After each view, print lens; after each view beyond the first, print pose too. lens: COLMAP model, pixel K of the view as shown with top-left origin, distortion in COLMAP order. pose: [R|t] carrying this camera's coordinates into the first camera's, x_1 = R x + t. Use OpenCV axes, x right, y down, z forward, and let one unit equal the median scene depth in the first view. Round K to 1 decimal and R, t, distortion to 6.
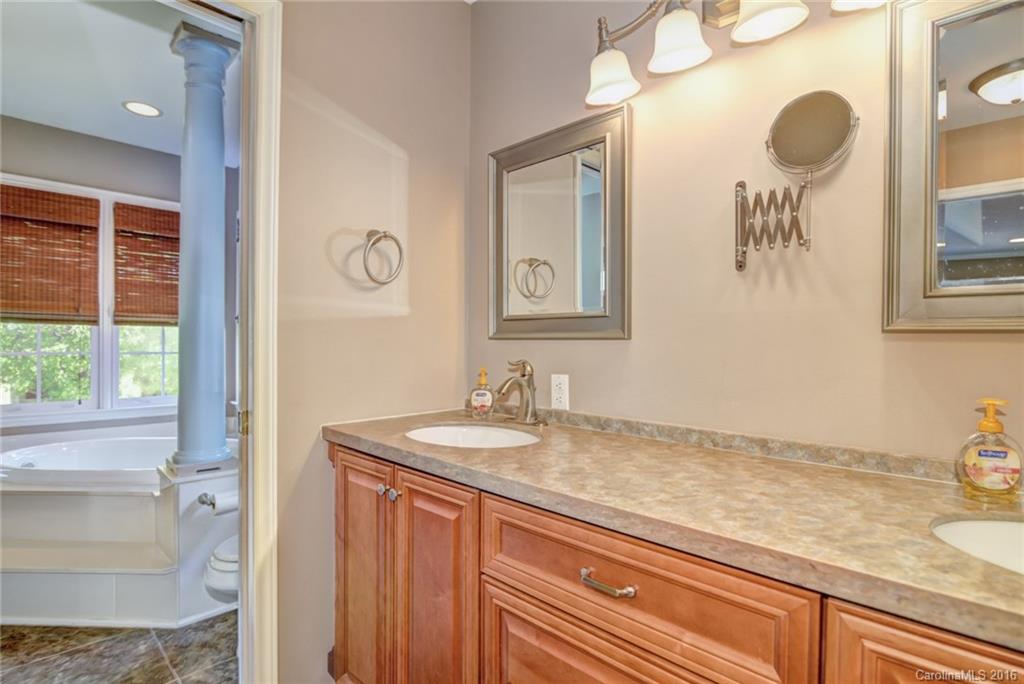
lens RADIAL K [[499.2, 0, 510.4], [0, 499.2, 340.8], [0, 0, 1]] dist [-0.020164, -0.001066]
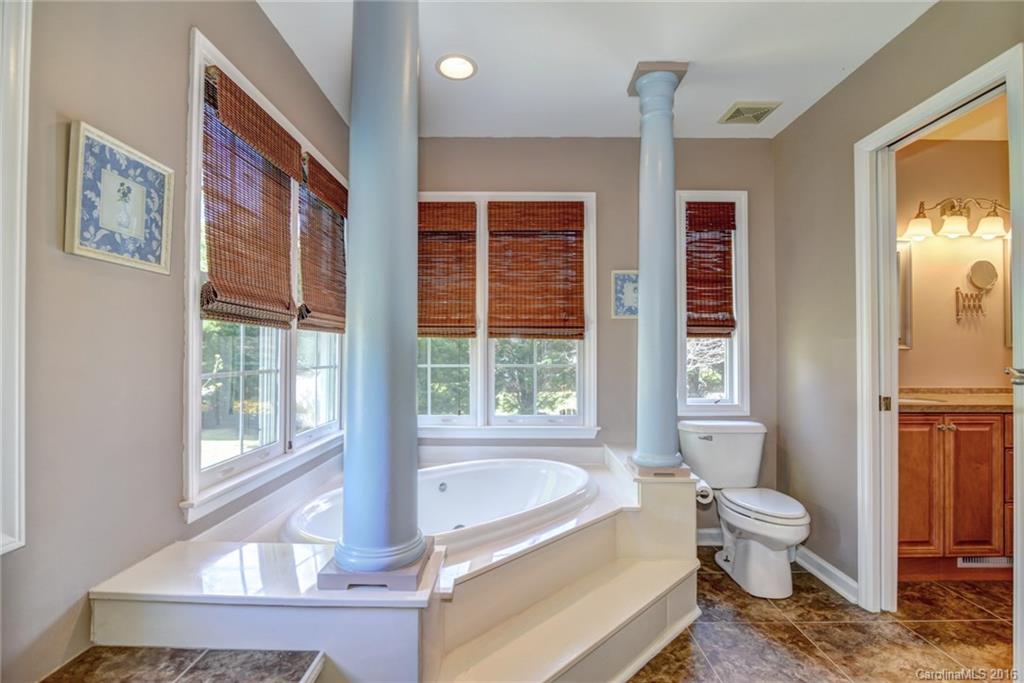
lens RADIAL K [[470.1, 0, 508.5], [0, 470.1, 344.3], [0, 0, 1]] dist [-0.023436, 0.001160]
pose [[0.736204, -0.000142, 0.676760, -2.845191], [0.010251, 0.999888, -0.010941, -0.027165], [-0.676682, 0.014992, 0.736123, 0.849988]]
